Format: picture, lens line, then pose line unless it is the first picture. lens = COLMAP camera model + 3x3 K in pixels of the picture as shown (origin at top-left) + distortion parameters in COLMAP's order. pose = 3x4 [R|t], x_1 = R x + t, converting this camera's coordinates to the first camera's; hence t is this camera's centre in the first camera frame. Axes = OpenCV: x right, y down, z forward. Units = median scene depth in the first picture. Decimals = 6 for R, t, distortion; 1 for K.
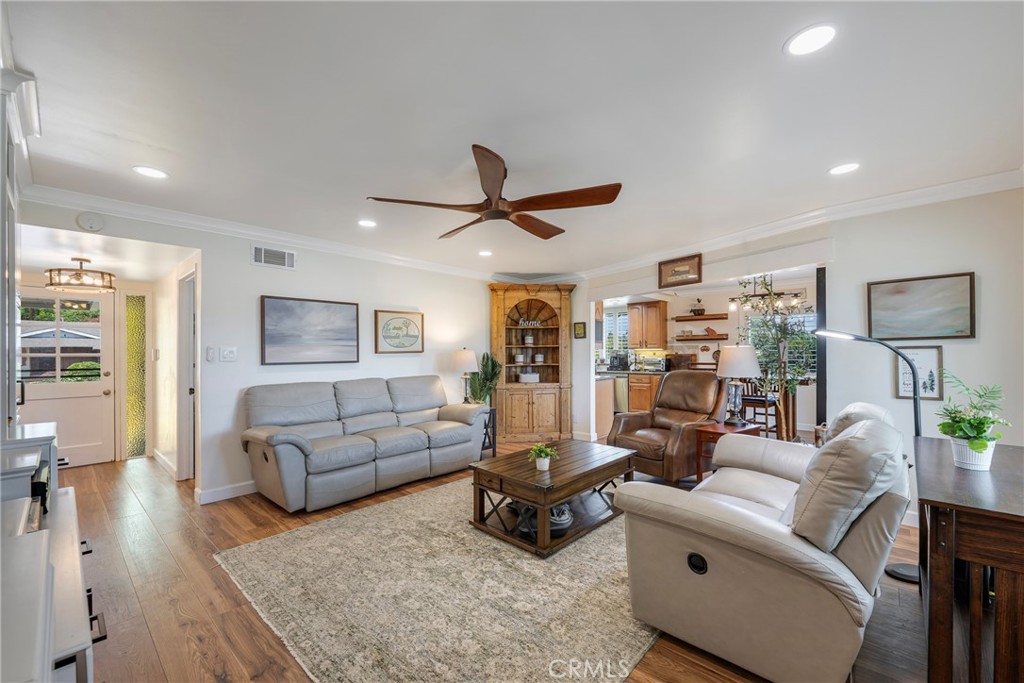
lens RADIAL K [[414.3, 0, 510.8], [0, 414.3, 350.0], [0, 0, 1]] dist [-0.000516, 0.000096]
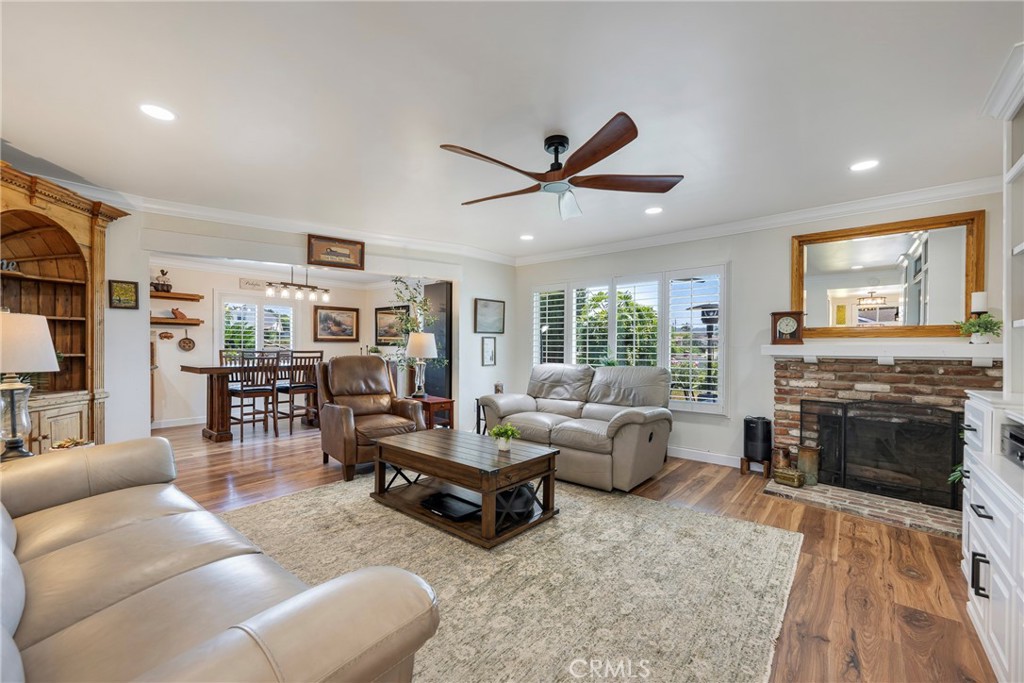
lens RADIAL K [[414.3, 0, 510.8], [0, 414.3, 350.0], [0, 0, 1]] dist [-0.000516, 0.000096]
pose [[-0.045396, 0.001332, 0.998968, -0.517053], [-0.008098, 0.999966, -0.001701, 0.030596], [-0.998936, -0.008167, -0.045384, 0.590036]]
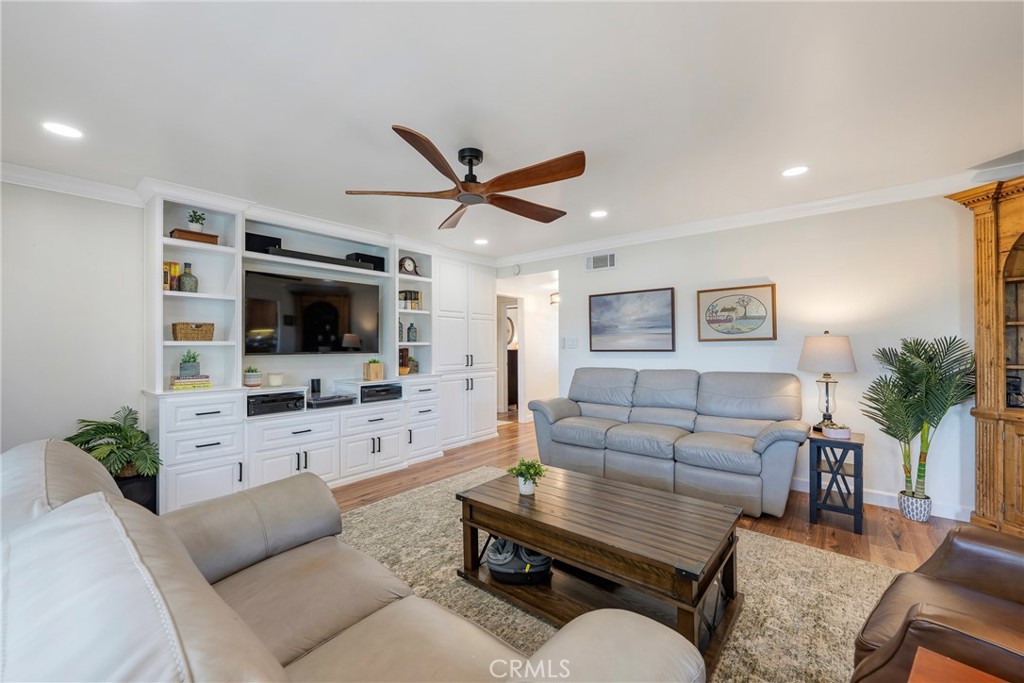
lens RADIAL K [[414.8, 0, 512.6], [0, 414.8, 343.8], [0, 0, 1]] dist [0.000181, 0.000138]
pose [[0.051606, 0.001239, -0.998667, 0.480541], [0.012186, 0.999924, 0.001870, 0.006120], [0.998593, -0.012266, 0.051587, 0.536477]]
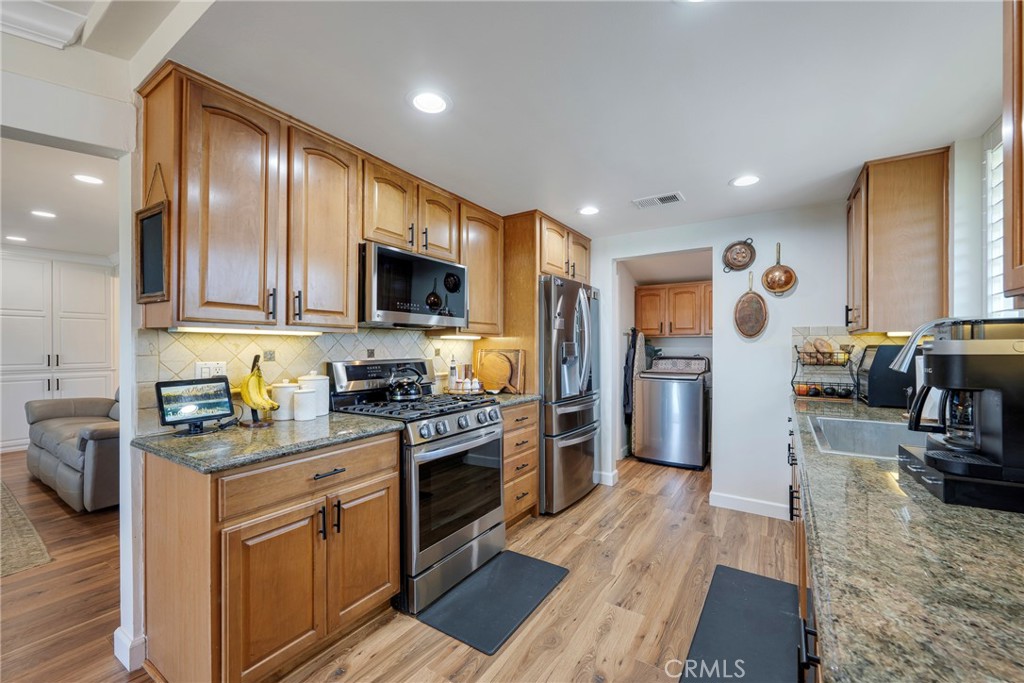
lens RADIAL K [[410.9, 0, 510.3], [0, 410.9, 345.9], [0, 0, 1]] dist [-0.000160, 0.000049]
pose [[0.151466, 0.008048, -0.988430, 0.603639], [0.004811, 0.999949, 0.008879, 0.009659], [0.988451, -0.006100, 0.151420, 1.443417]]
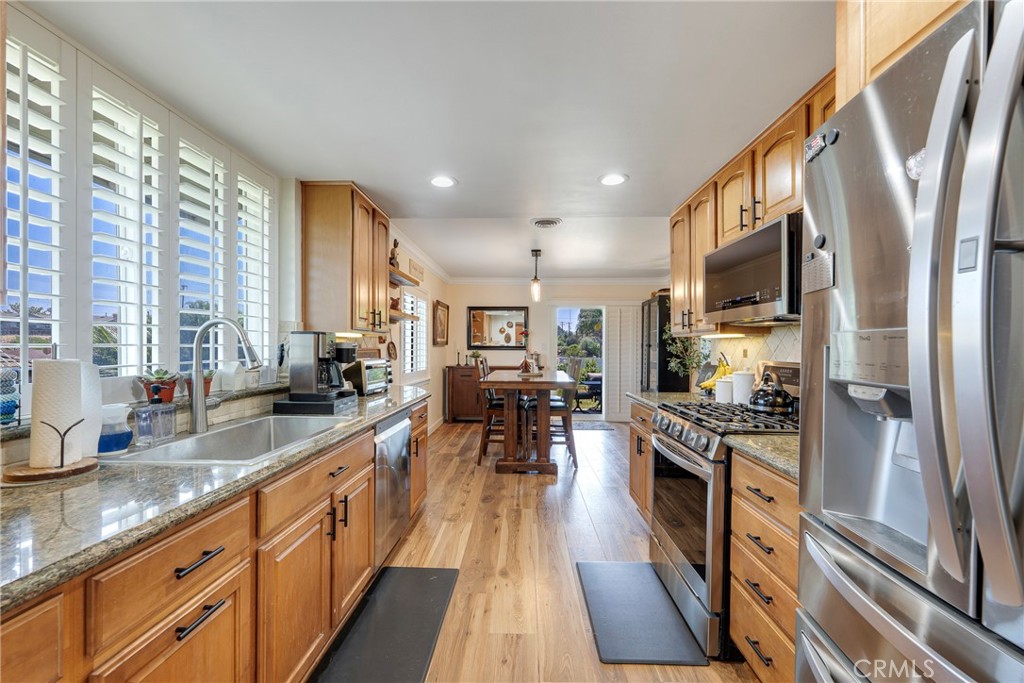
lens RADIAL K [[414.3, 0, 510.8], [0, 414.3, 350.0], [0, 0, 1]] dist [-0.000516, 0.000096]
pose [[-0.643332, 0.000388, 0.765588, -0.043896], [-0.002089, 0.999995, -0.002262, 0.019084], [-0.765585, -0.003054, -0.643328, 1.843608]]
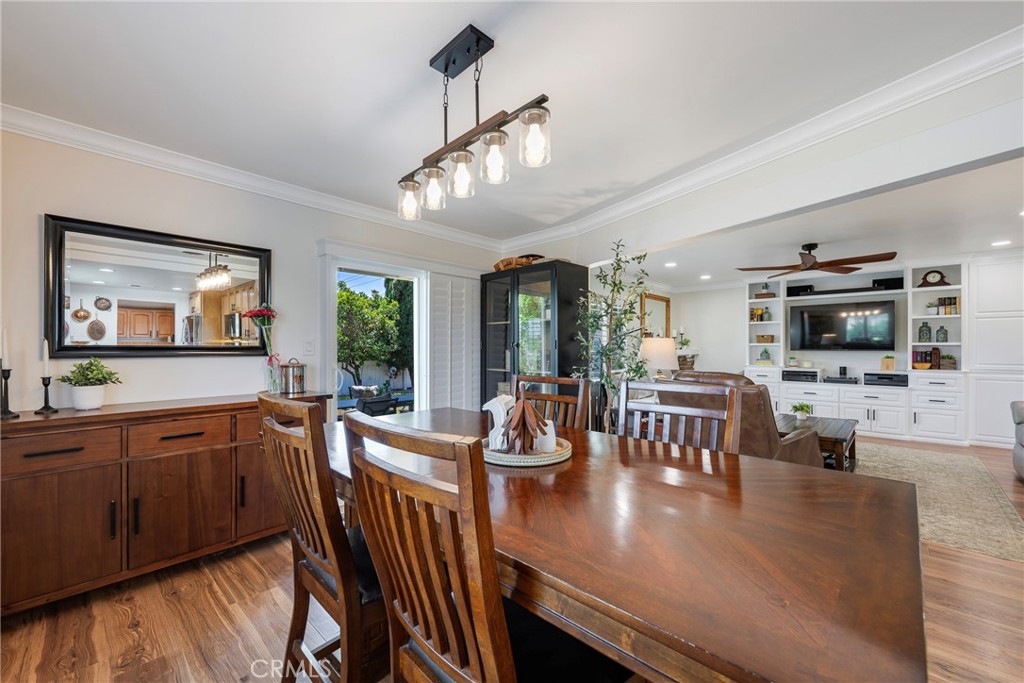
lens RADIAL K [[410.9, 0, 510.3], [0, 410.9, 345.9], [0, 0, 1]] dist [-0.000160, 0.000049]
pose [[-0.999874, 0.008437, 0.013417, 0.653054], [0.008333, 0.999935, -0.007808, 0.009395], [-0.013482, -0.007695, -0.999880, 1.460131]]
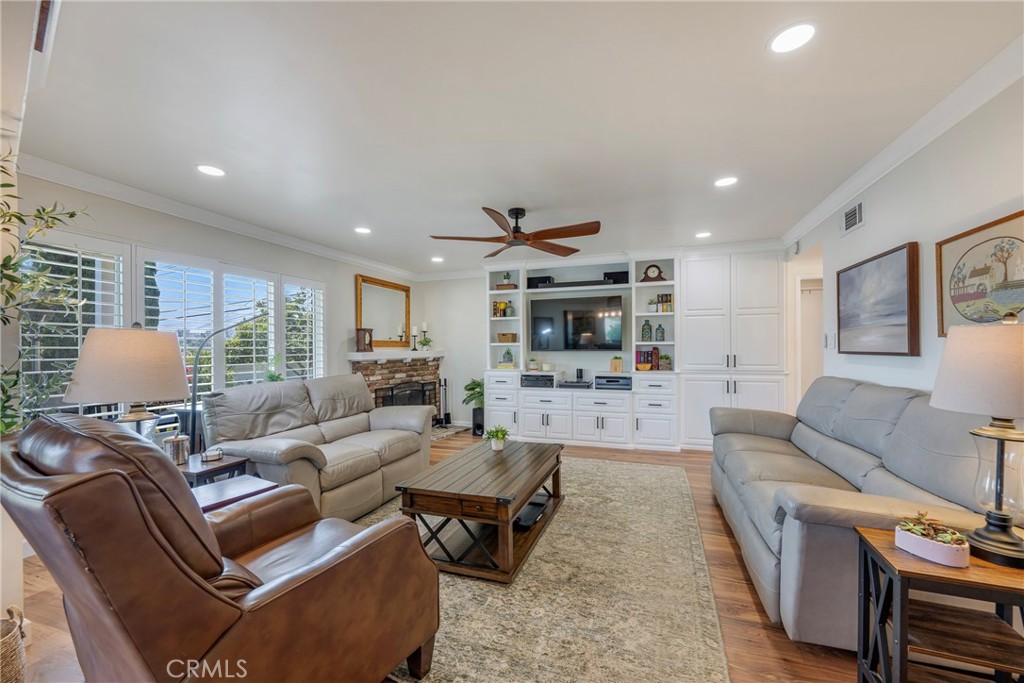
lens RADIAL K [[407.6, 0, 510.9], [0, 407.6, 347.7], [0, 0, 1]] dist [-0.000916, -0.000065]
pose [[-0.921473, 0.013997, -0.388189, 0.262440], [0.015126, 0.999886, 0.000148, 0.010573], [0.388147, -0.005735, -0.921580, 1.149499]]
